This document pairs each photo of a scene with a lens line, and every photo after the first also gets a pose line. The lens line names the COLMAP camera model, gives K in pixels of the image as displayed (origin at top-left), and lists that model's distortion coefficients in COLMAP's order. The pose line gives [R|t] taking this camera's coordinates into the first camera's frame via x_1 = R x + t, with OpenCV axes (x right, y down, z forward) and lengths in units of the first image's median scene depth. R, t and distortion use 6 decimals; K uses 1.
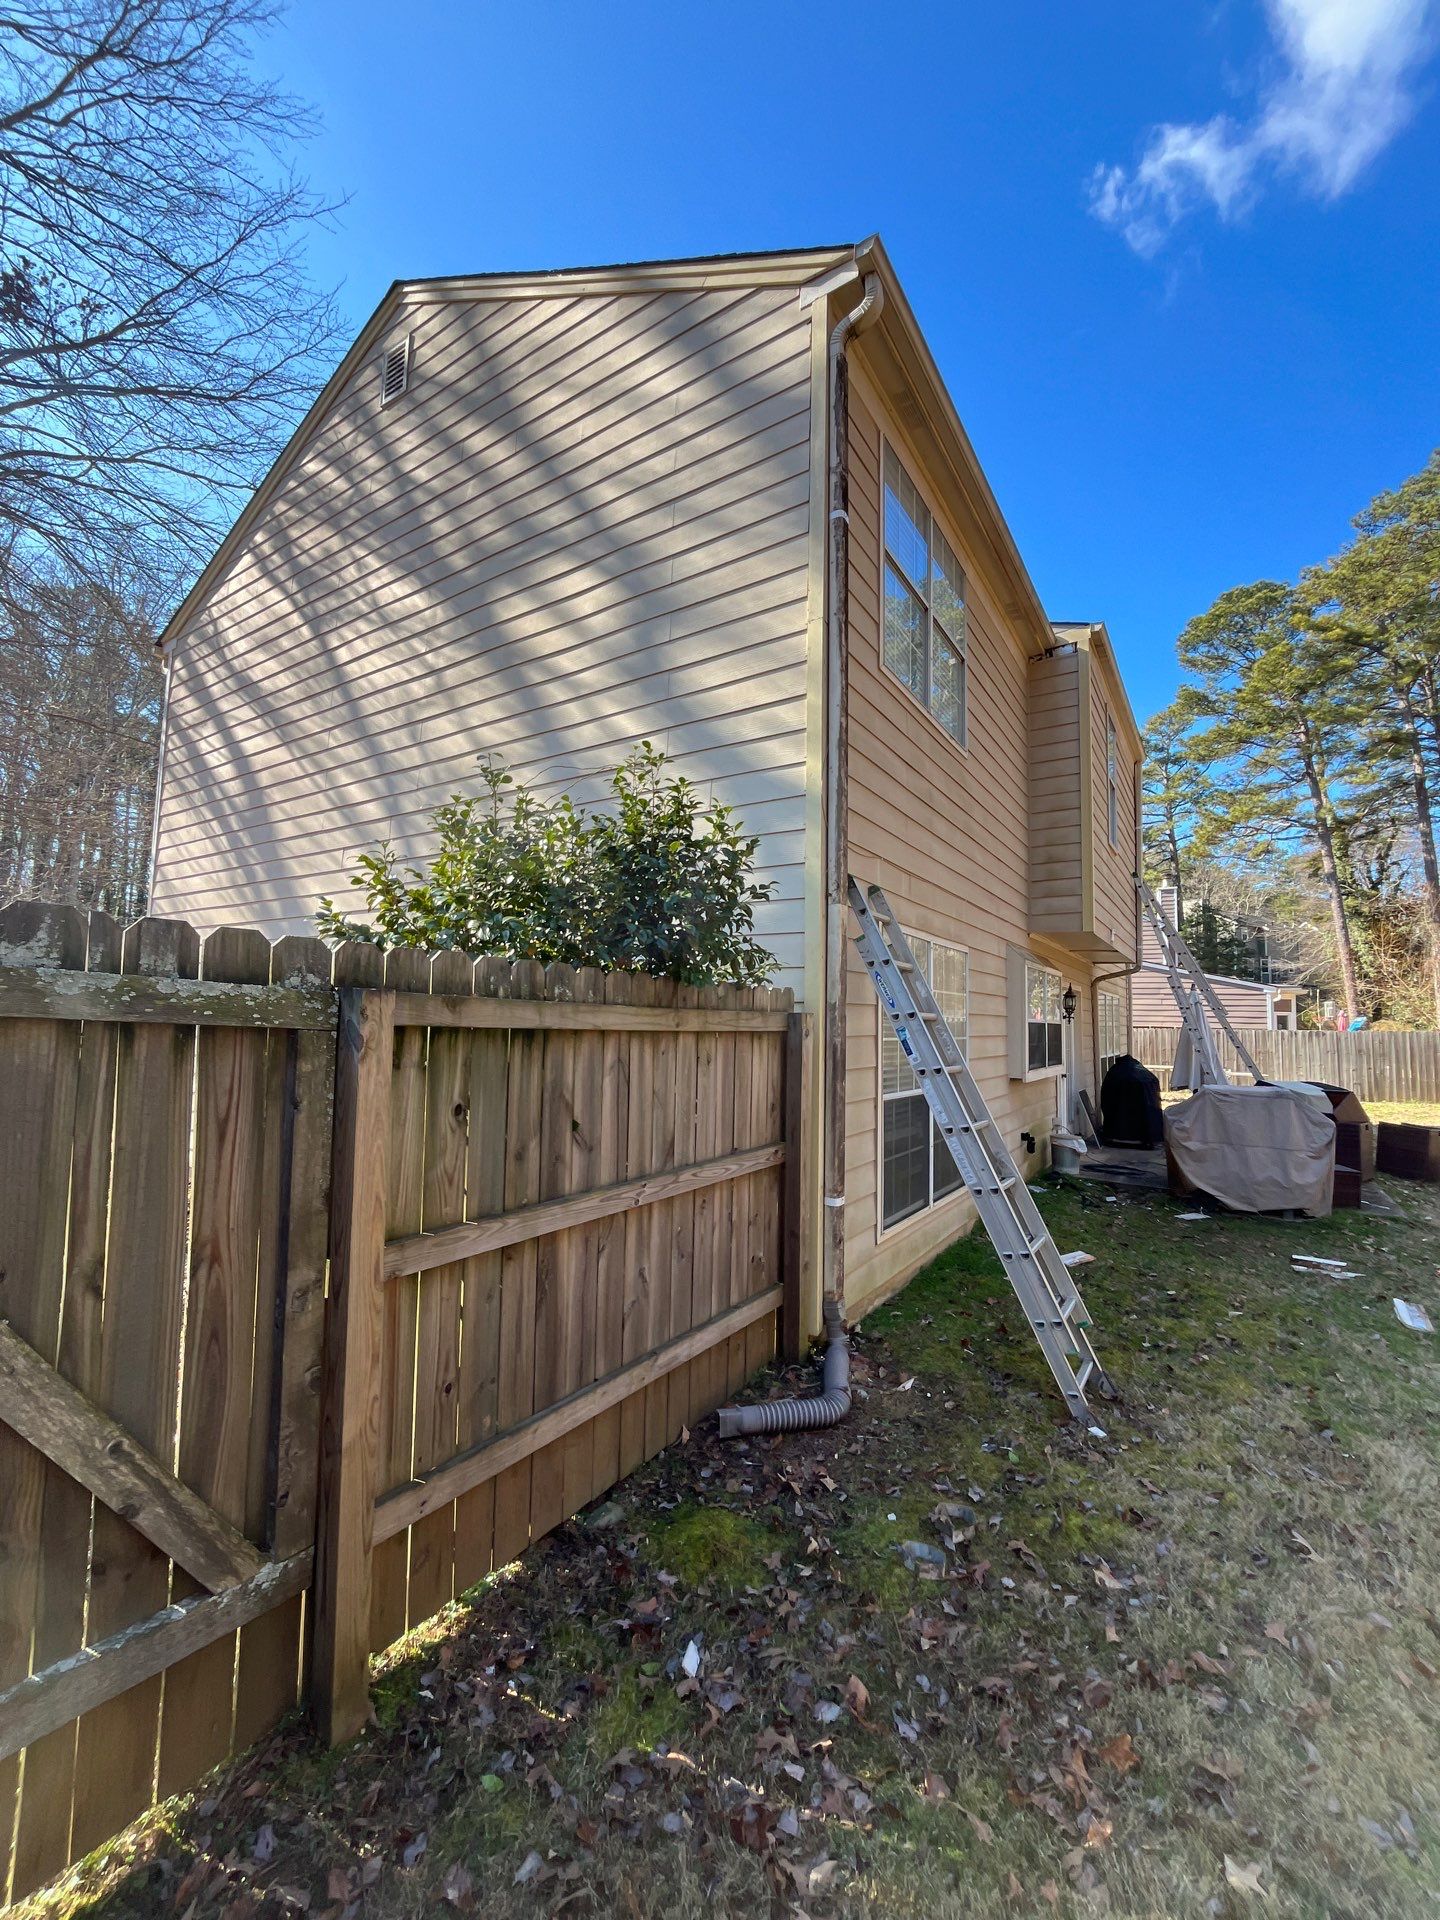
lens RADIAL K [[780.8, 0, 720.0], [0, 780.8, 960.0], [0, 0, 1]] dist [-0.004741, -0.000423]
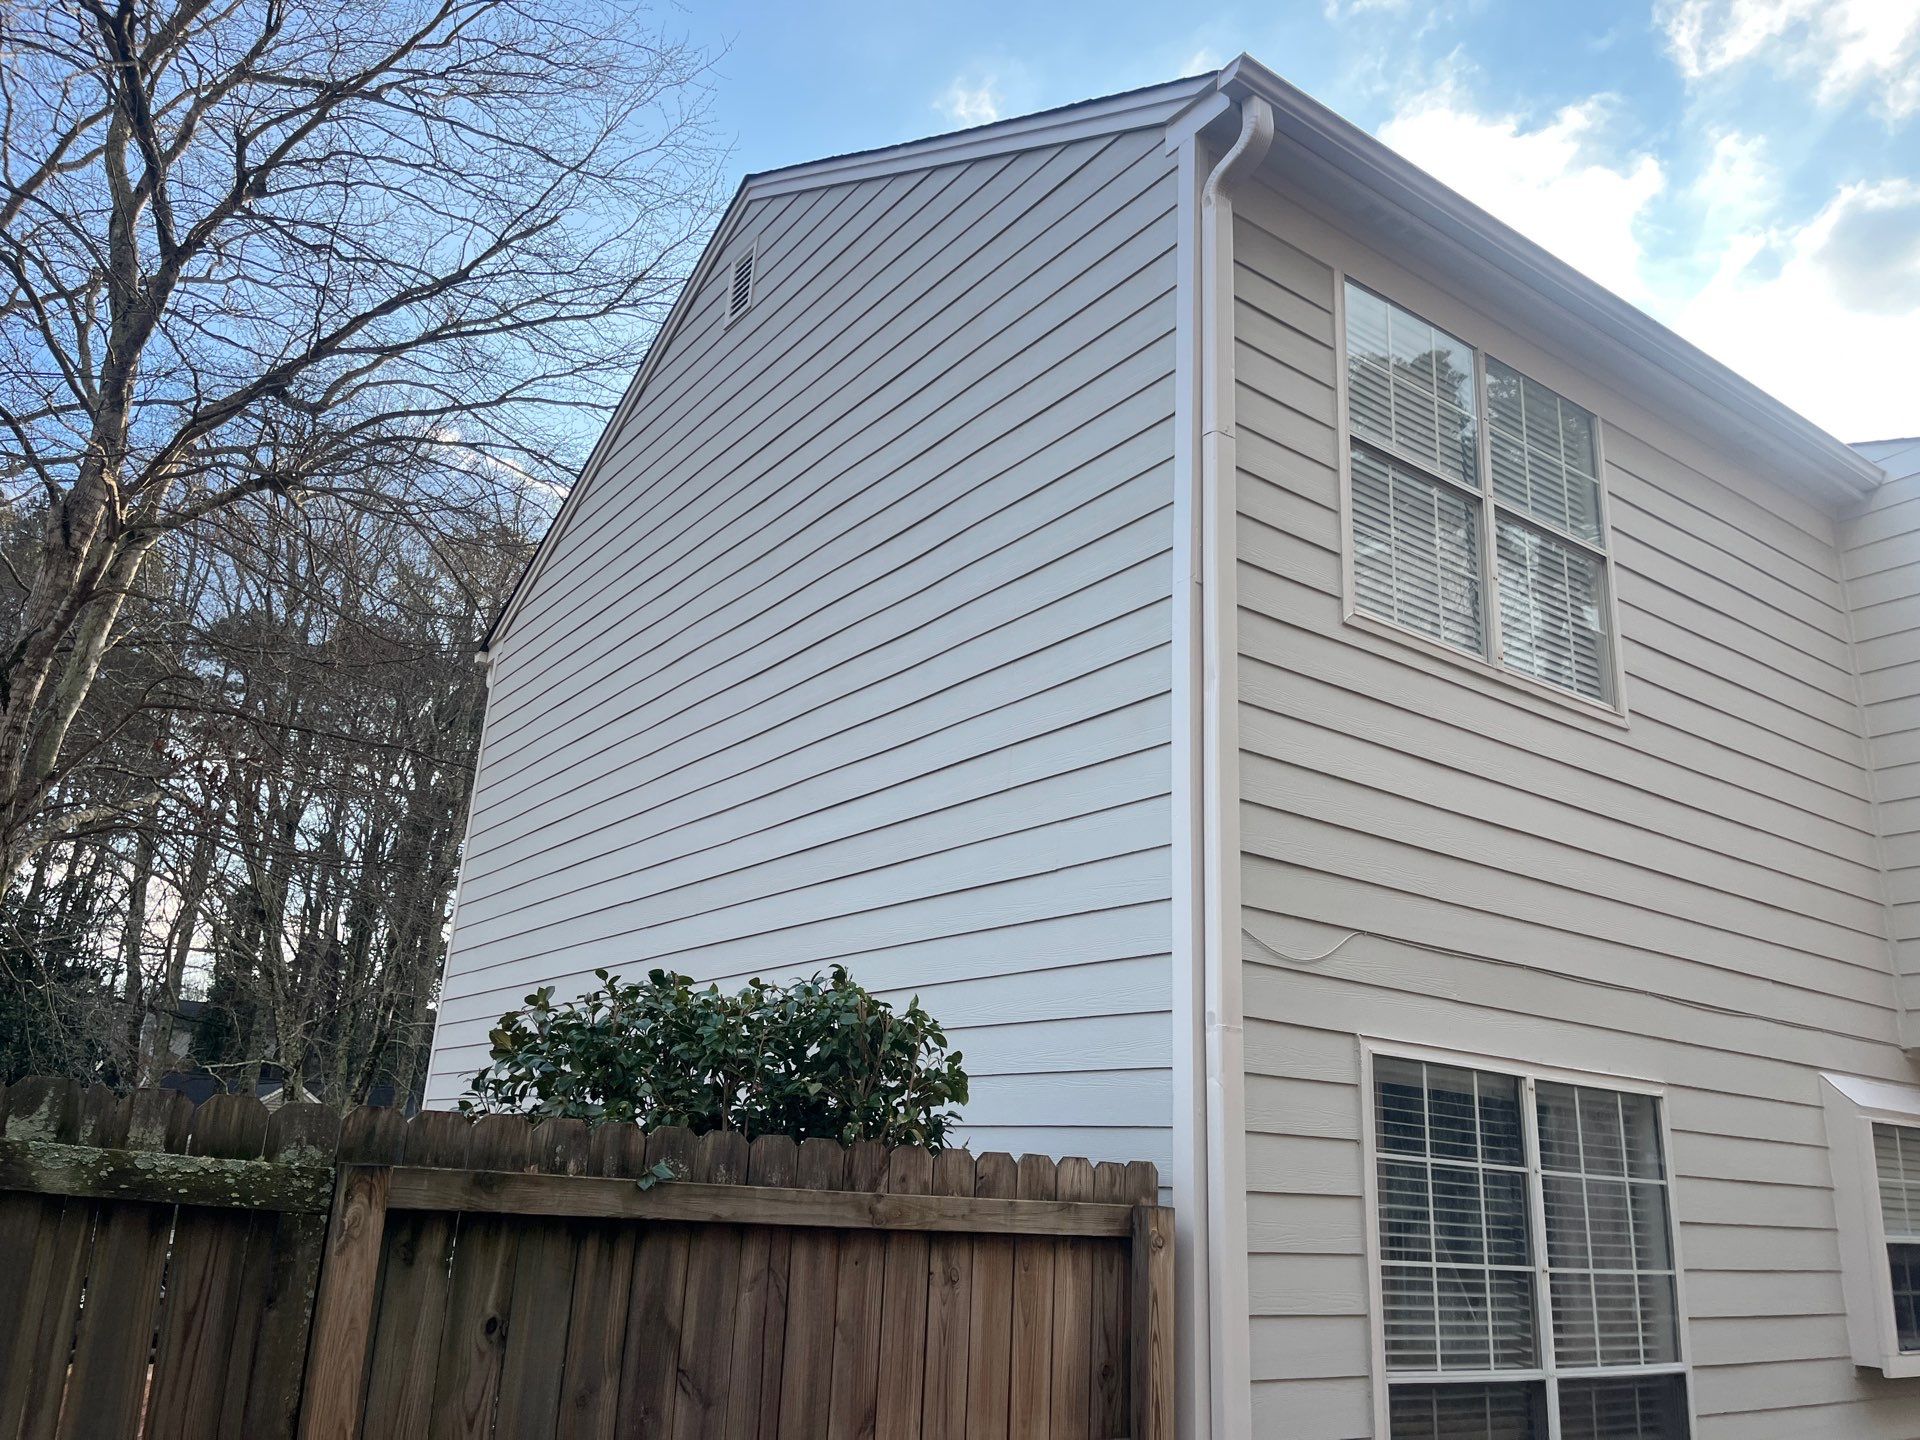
lens RADIAL K [[1475.3, 0, 957.9], [0, 1475.3, 710.6], [0, 0, 1]] dist [0.065691, -0.096117]
pose [[0.931253, -0.086421, -0.353978, 0.616464], [-0.002394, 0.969994, -0.243116, -0.040124], [0.364367, 0.227250, 0.903103, -0.290055]]
